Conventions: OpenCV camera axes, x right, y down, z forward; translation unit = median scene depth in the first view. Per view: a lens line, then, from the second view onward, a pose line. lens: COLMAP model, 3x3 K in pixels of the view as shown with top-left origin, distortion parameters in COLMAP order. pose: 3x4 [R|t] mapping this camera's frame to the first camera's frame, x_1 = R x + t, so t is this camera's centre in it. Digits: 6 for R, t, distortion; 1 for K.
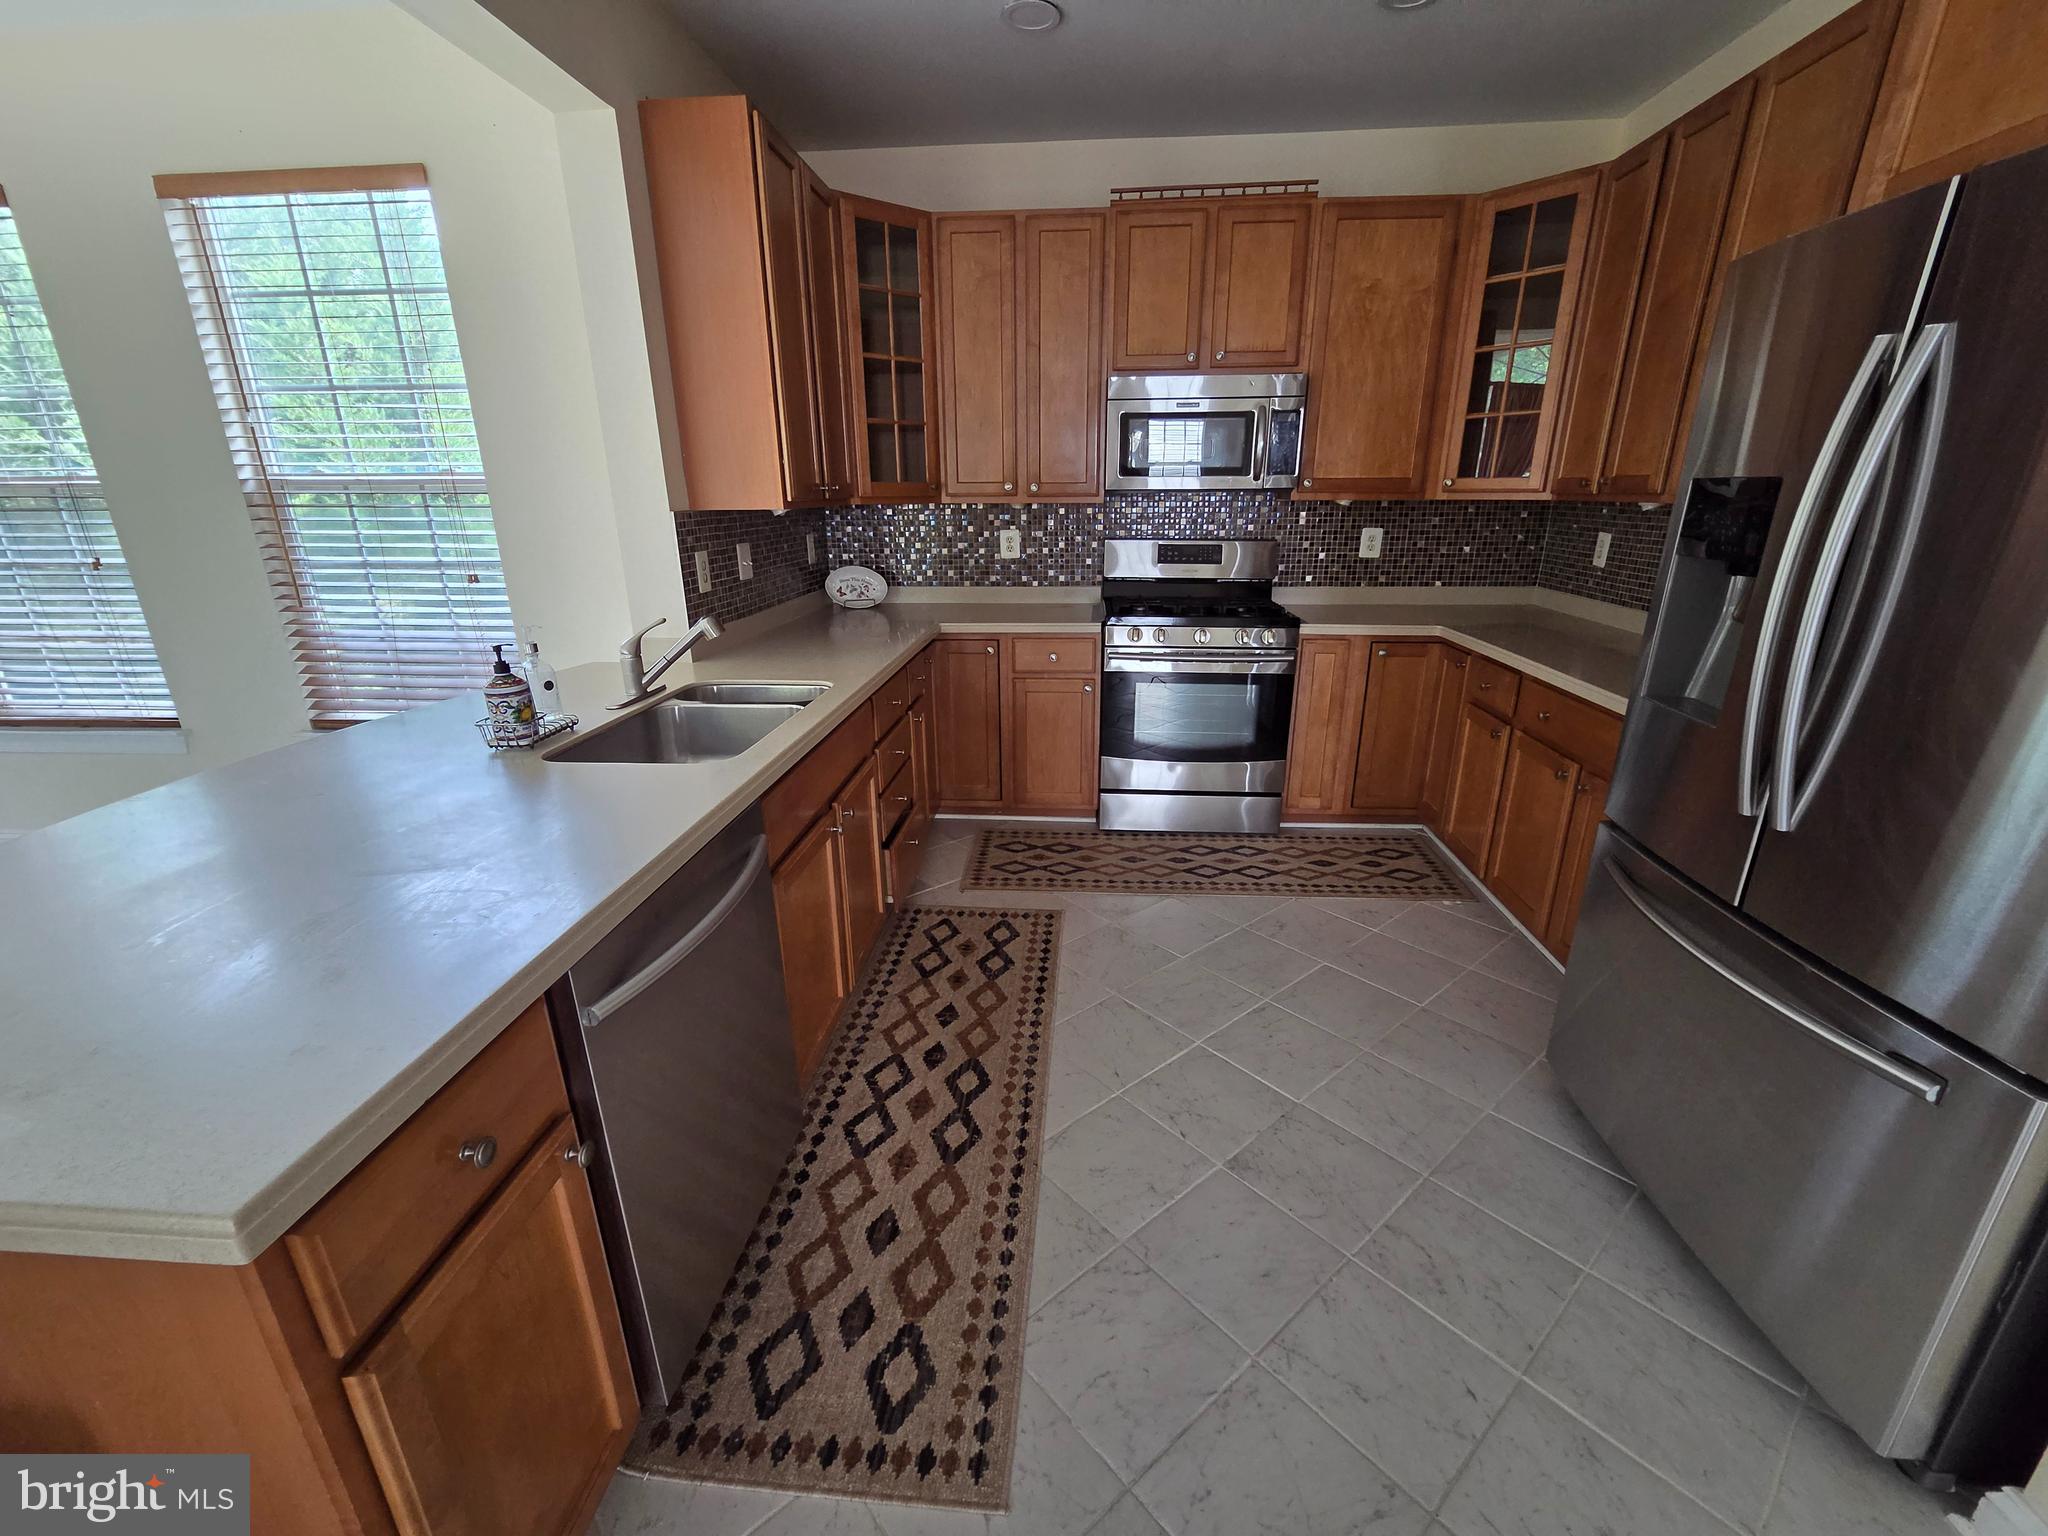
lens RADIAL K [[848.3, 0, 1030.4], [0, 848.3, 767.7], [0, 0, 1]] dist [-0.001891, -0.001178]
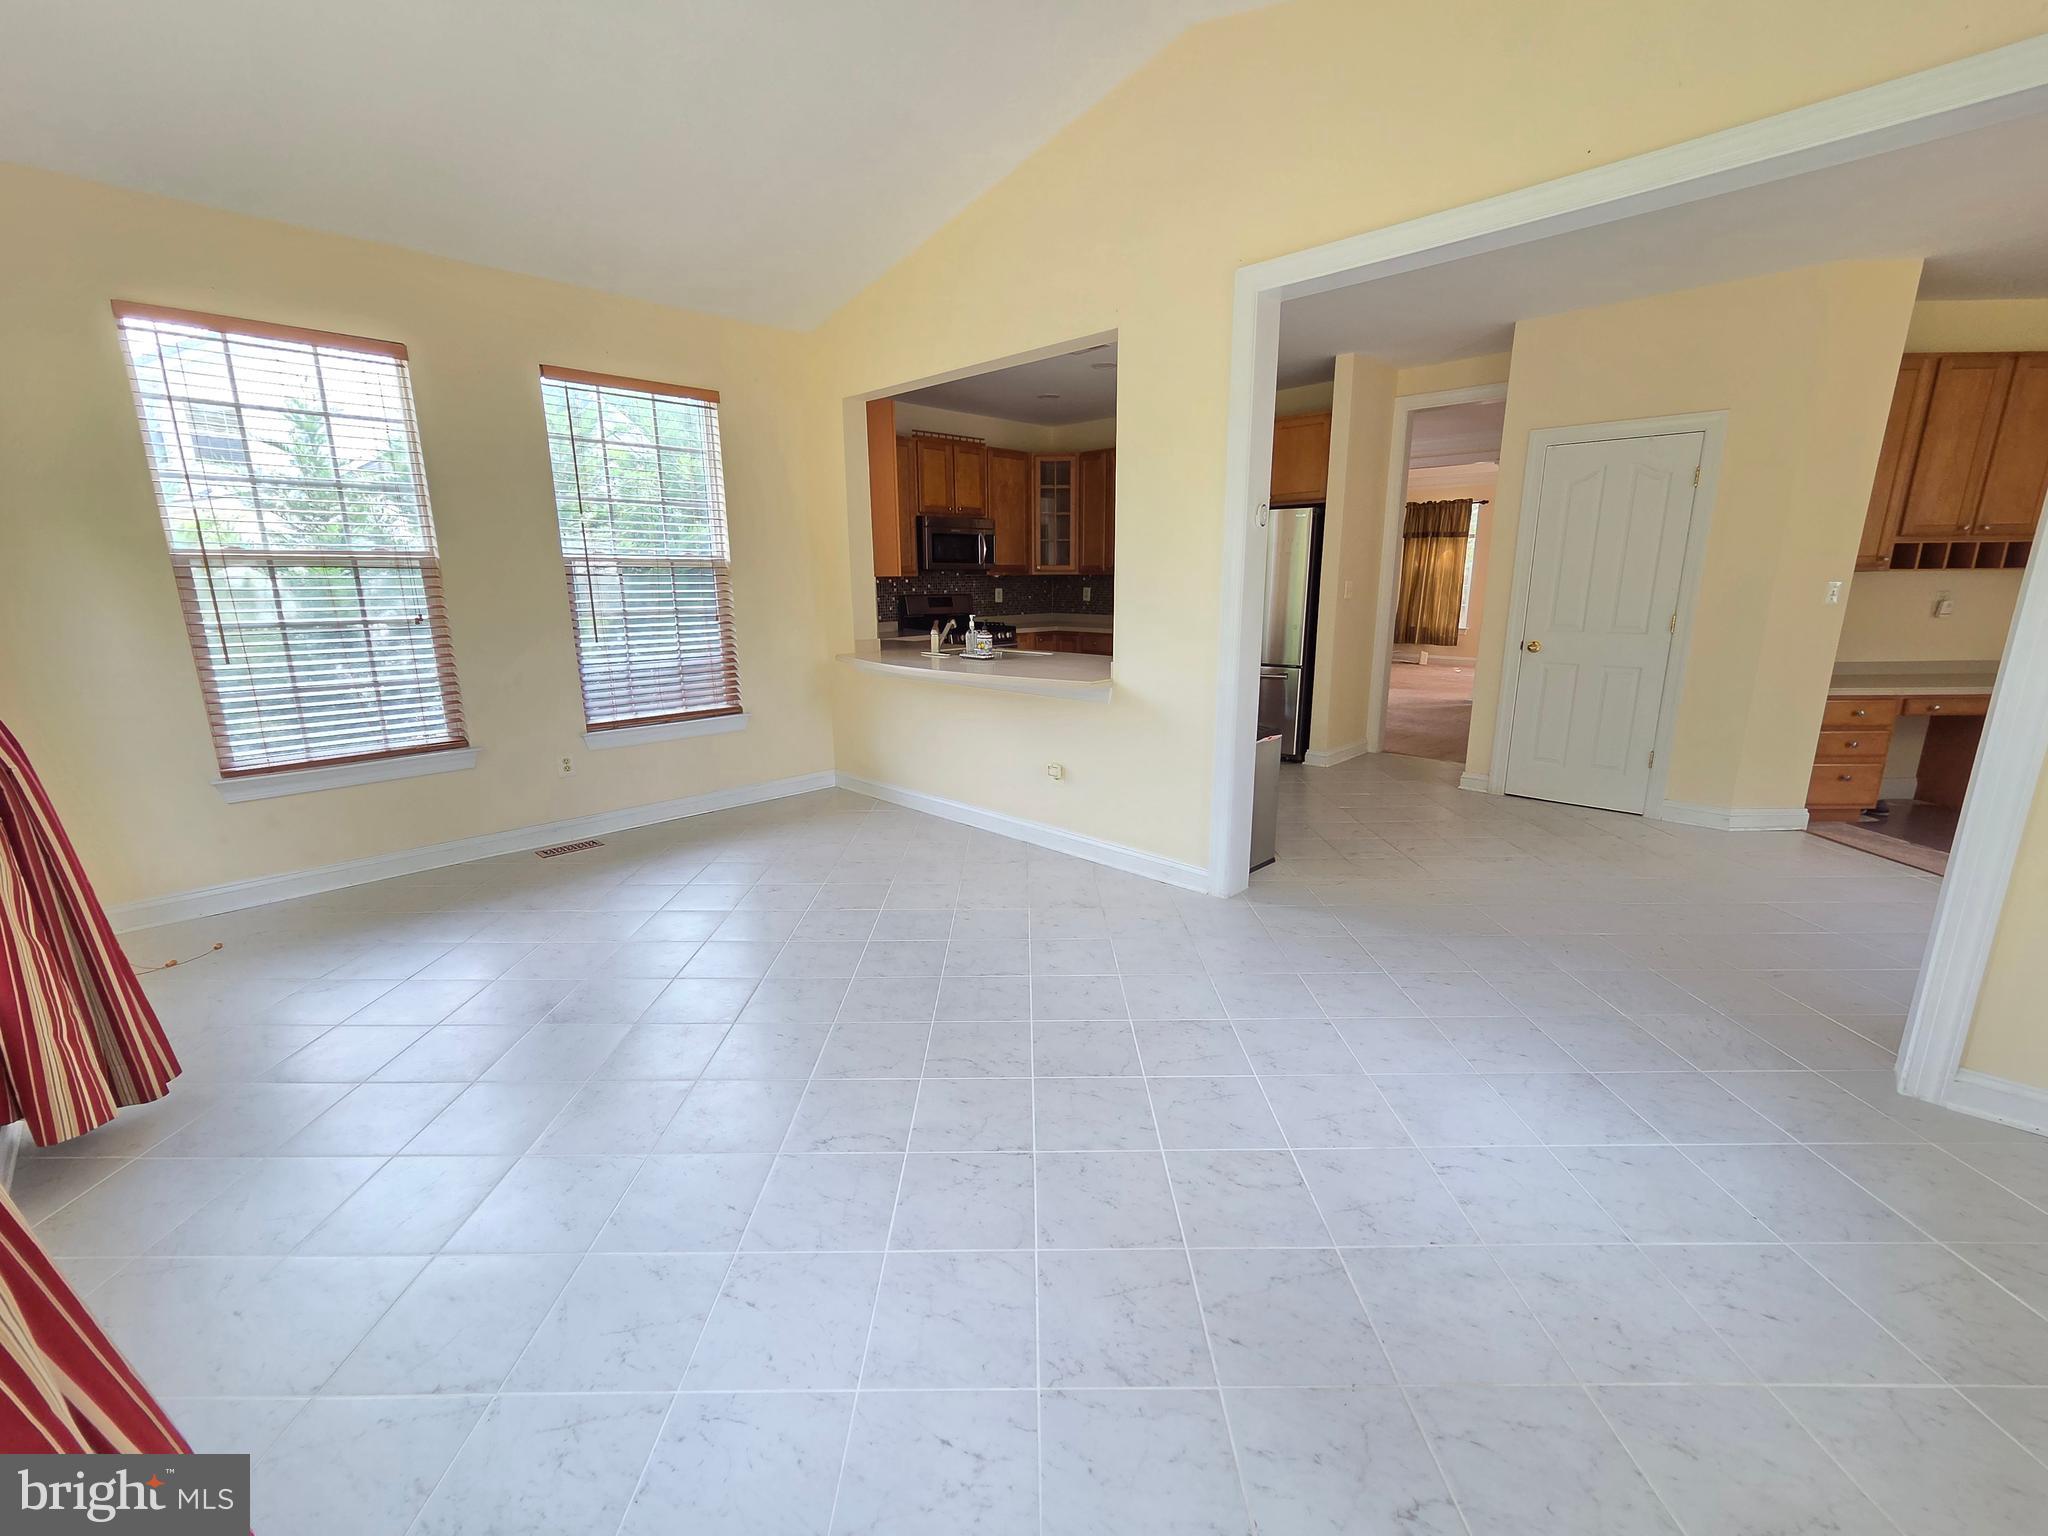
lens RADIAL K [[848.3, 0, 1024.6], [0, 848.3, 776.8], [0, 0, 1]] dist [-0.001891, -0.001178]
pose [[0.640329, -0.175260, 0.747838, -1.421297], [0.242939, 0.969850, 0.019275, 0.173312], [-0.728669, 0.169337, 0.663601, -0.436149]]
